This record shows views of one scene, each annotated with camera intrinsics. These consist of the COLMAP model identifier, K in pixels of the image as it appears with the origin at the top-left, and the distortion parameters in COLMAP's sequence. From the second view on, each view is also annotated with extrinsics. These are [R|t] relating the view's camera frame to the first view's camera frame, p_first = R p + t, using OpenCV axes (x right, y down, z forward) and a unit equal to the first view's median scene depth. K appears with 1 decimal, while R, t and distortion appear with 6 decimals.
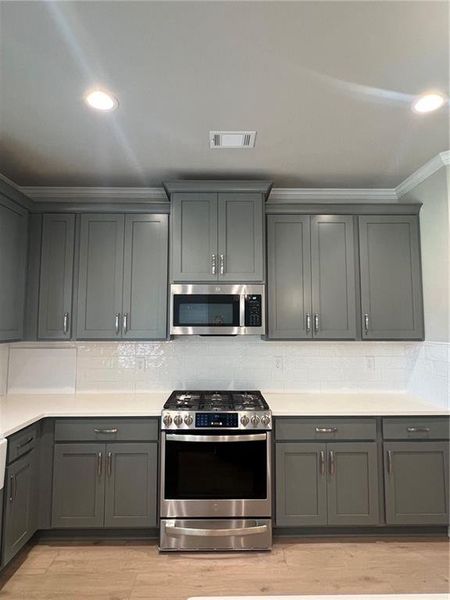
lens RADIAL K [[346.9, 0, 225.0], [0, 346.9, 300.0], [0, 0, 1]] dist [-0.001292, -0.000436]
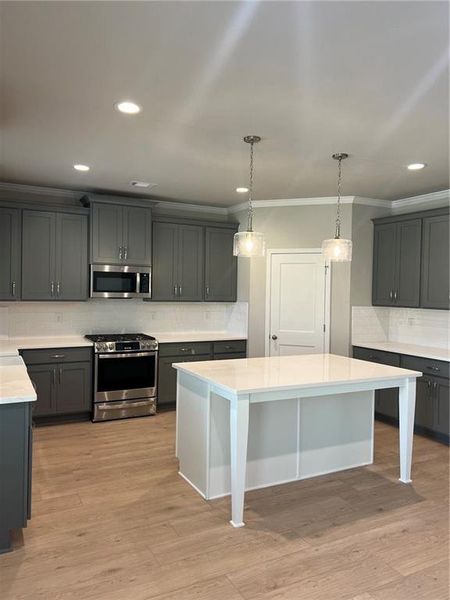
lens RADIAL K [[451.1, 0, 225.0], [0, 451.1, 300.0], [0, 0, 1]] dist [0.071258, -0.080055]
pose [[0.895033, 0.005316, 0.445969, -0.543454], [-0.048636, 0.995129, 0.085749, -0.093194], [-0.443341, -0.098438, 0.890932, -1.102646]]
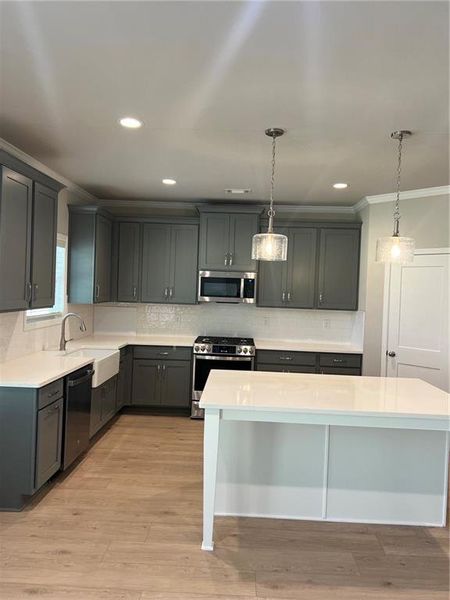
lens RADIAL K [[451.1, 0, 225.0], [0, 451.1, 300.0], [0, 0, 1]] dist [0.071258, -0.080055]
pose [[0.998003, 0.036053, -0.051865, 0.082437], [-0.031003, 0.994987, 0.095079, -0.116923], [0.055033, -0.093281, 0.994118, -1.162363]]
